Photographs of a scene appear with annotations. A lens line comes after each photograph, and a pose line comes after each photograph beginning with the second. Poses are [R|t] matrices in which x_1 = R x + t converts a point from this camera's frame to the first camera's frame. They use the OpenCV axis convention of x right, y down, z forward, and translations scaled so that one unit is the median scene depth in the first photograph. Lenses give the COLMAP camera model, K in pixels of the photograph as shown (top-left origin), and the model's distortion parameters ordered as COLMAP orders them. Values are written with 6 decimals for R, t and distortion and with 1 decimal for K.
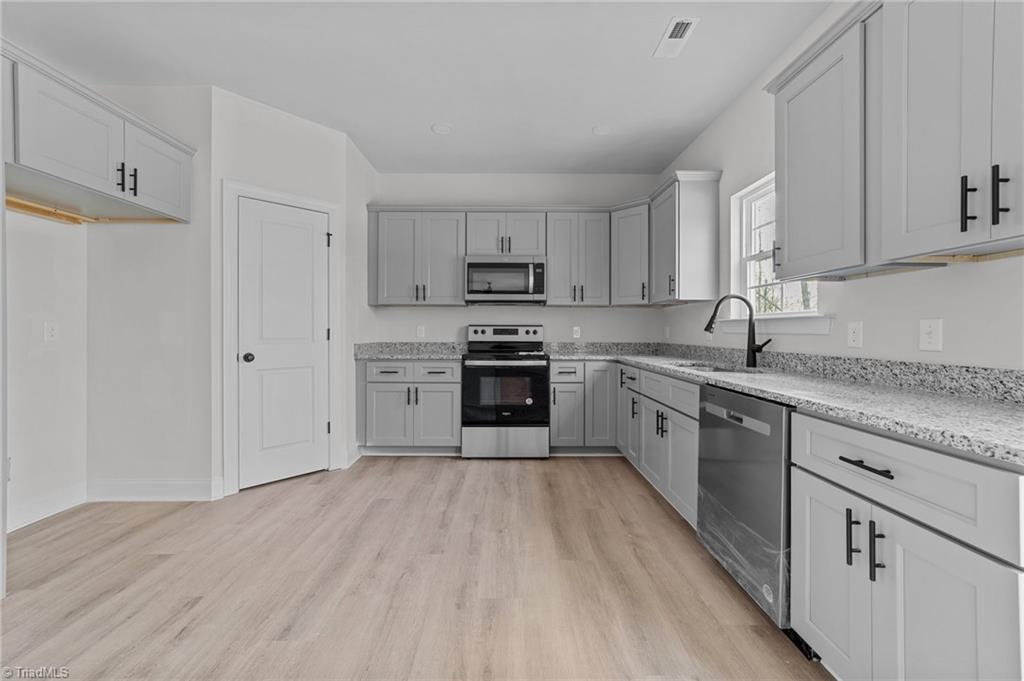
lens RADIAL K [[391.5, 0, 509.3], [0, 391.5, 328.5], [0, 0, 1]] dist [0.013757, 0.000901]
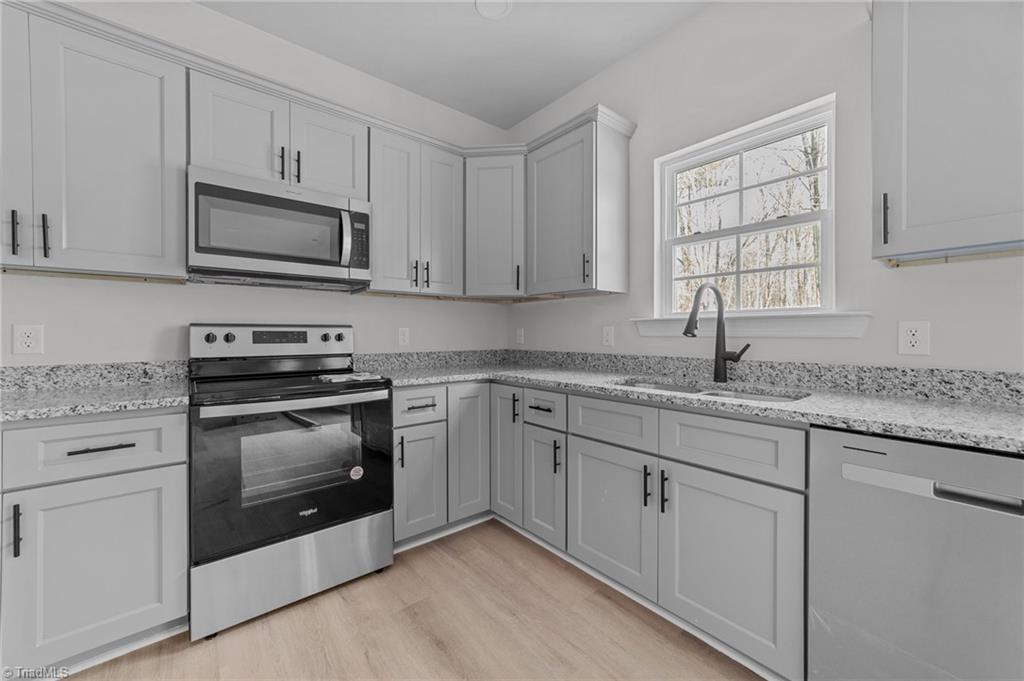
lens RADIAL K [[391.5, 0, 489.7], [0, 391.5, 331.6], [0, 0, 1]] dist [0.013757, 0.000901]
pose [[0.781596, -0.002539, 0.623780, -0.140388], [0.001243, 0.999996, 0.002513, 0.000189], [-0.623784, -0.001189, 0.781596, 0.498600]]
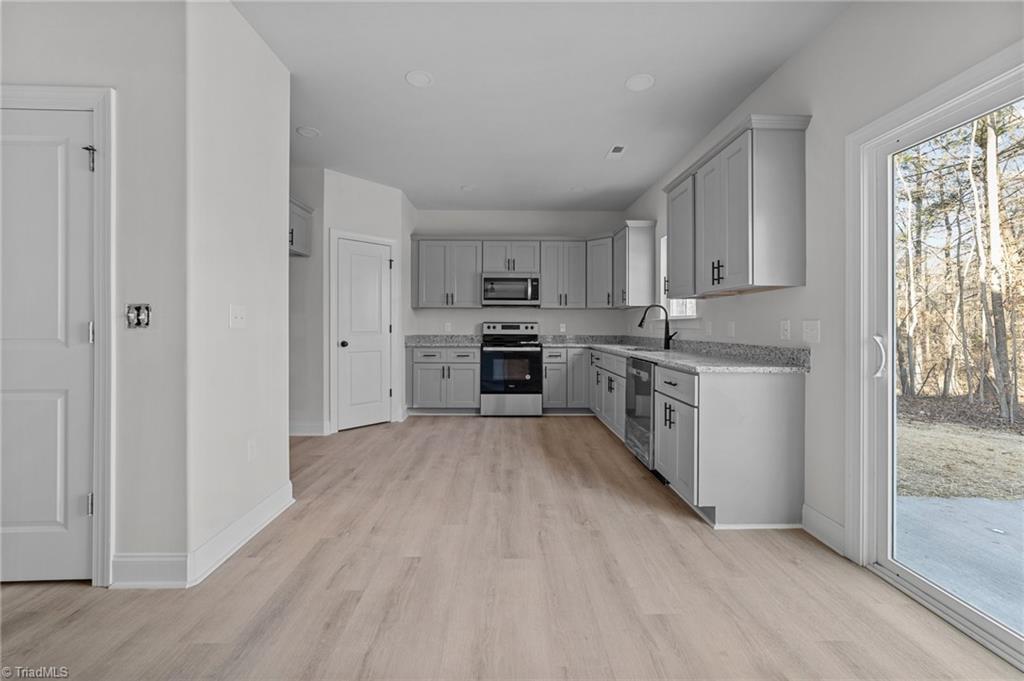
lens RADIAL K [[391.5, 0, 504.1], [0, 391.5, 326.7], [0, 0, 1]] dist [0.013757, 0.000901]
pose [[0.999987, 0.000452, -0.005135, -0.030316], [-0.000415, 0.999974, 0.007191, -0.003857], [0.005139, -0.007189, 0.999961, -0.438503]]
